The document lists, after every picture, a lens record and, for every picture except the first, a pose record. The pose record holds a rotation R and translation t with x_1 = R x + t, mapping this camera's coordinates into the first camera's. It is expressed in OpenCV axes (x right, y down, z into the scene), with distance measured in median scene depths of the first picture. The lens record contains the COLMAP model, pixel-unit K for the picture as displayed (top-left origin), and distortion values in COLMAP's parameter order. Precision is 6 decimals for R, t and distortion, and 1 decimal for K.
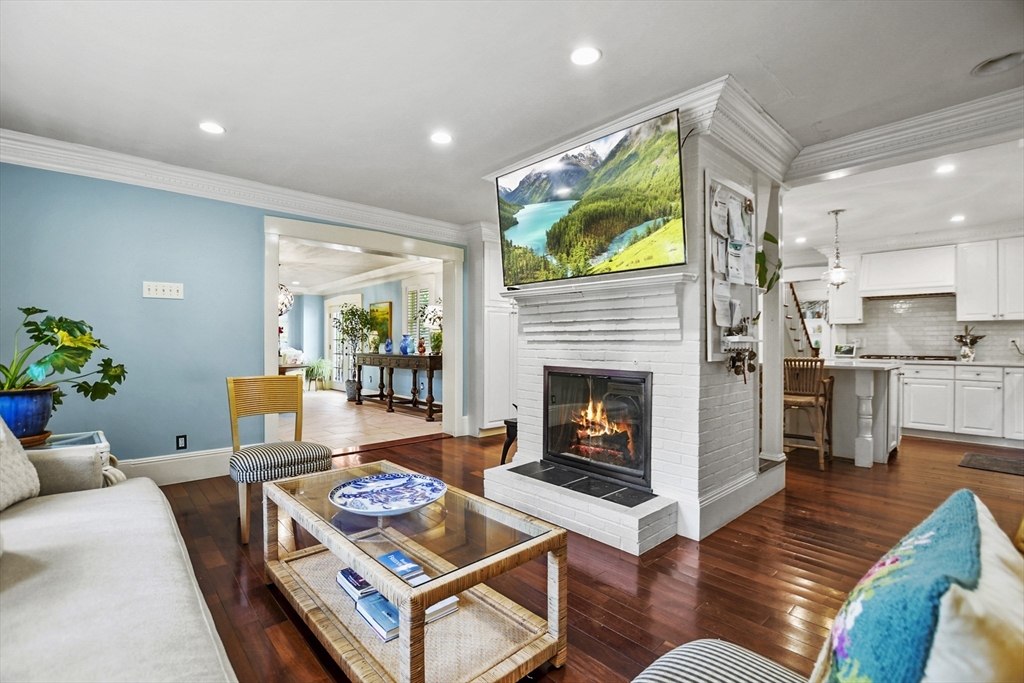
lens RADIAL K [[462.5, 0, 497.3], [0, 462.5, 346.5], [0, 0, 1]] dist [-0.027927, 0.009330]
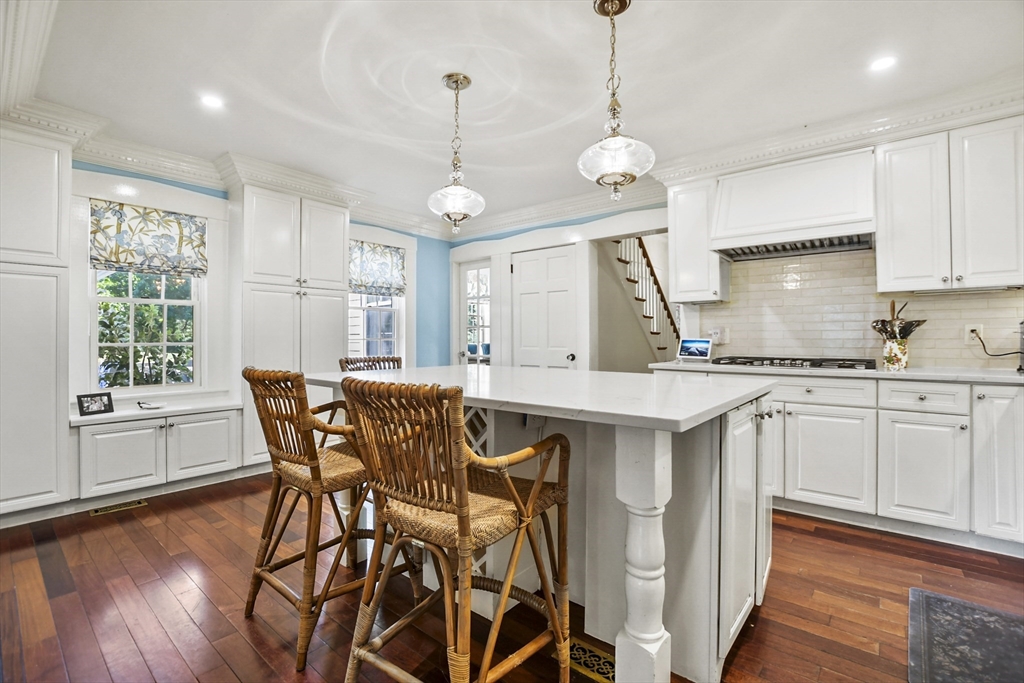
lens RADIAL K [[451.0, 0, 512.0], [0, 451.0, 341.5], [0, 0, 1]] dist [-0.003546, -0.000131]
pose [[0.989213, -0.005111, 0.146396, 0.506484], [0.005728, 0.999976, -0.003789, 0.000134], [-0.146373, 0.004587, 0.989219, 0.533972]]
